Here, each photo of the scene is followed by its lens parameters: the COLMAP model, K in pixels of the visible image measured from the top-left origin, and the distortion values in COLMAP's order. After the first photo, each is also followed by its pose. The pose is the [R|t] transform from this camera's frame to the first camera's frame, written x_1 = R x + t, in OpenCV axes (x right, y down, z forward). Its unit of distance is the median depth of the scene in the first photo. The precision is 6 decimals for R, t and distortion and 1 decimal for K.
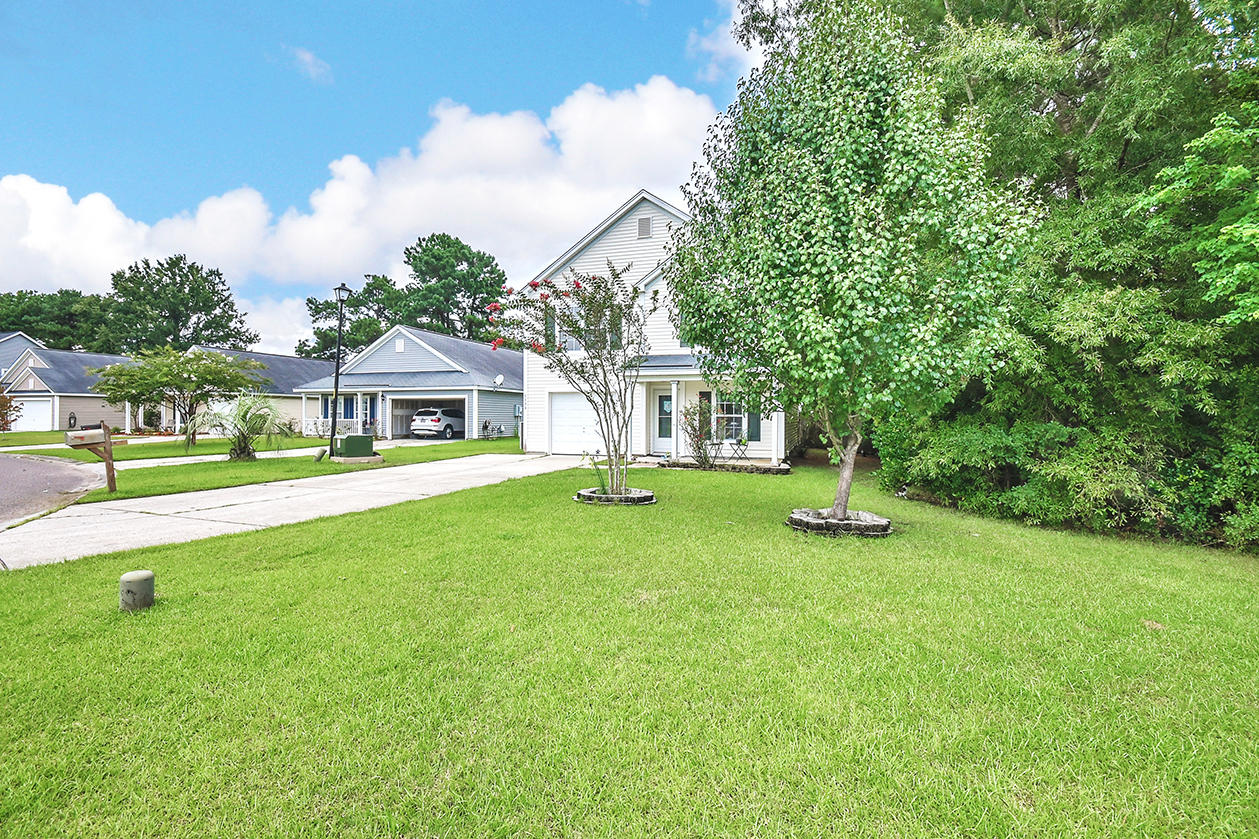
lens RADIAL K [[556.2, 0, 633.2], [0, 556.2, 411.3], [0, 0, 1]] dist [-0.005116, -0.000522]
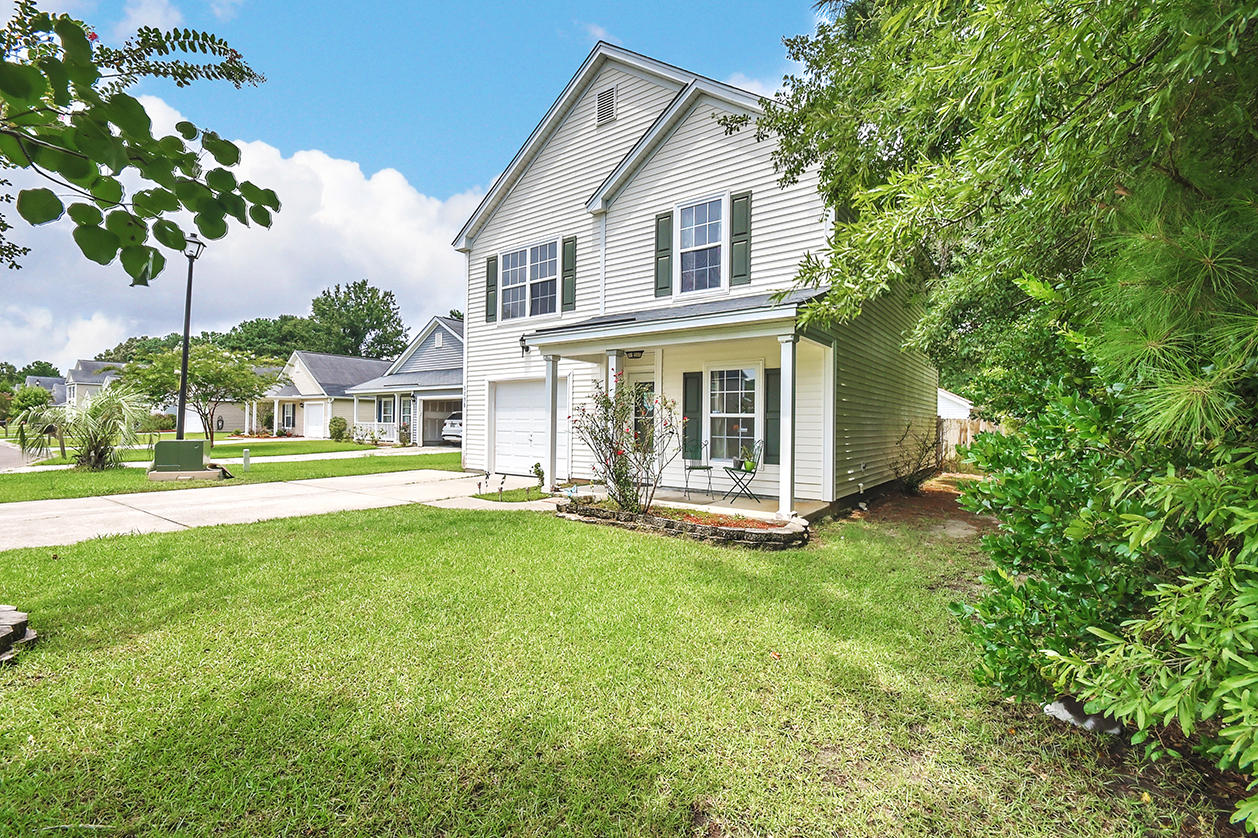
lens RADIAL K [[555.8, 0, 623.1], [0, 555.8, 417.8], [0, 0, 1]] dist [-0.005116, -0.000522]
pose [[0.951641, 0.003346, -0.307193, 0.136403], [-0.004456, 0.999986, -0.002912, 0.007035], [0.307179, 0.004140, 0.951643, 0.261256]]
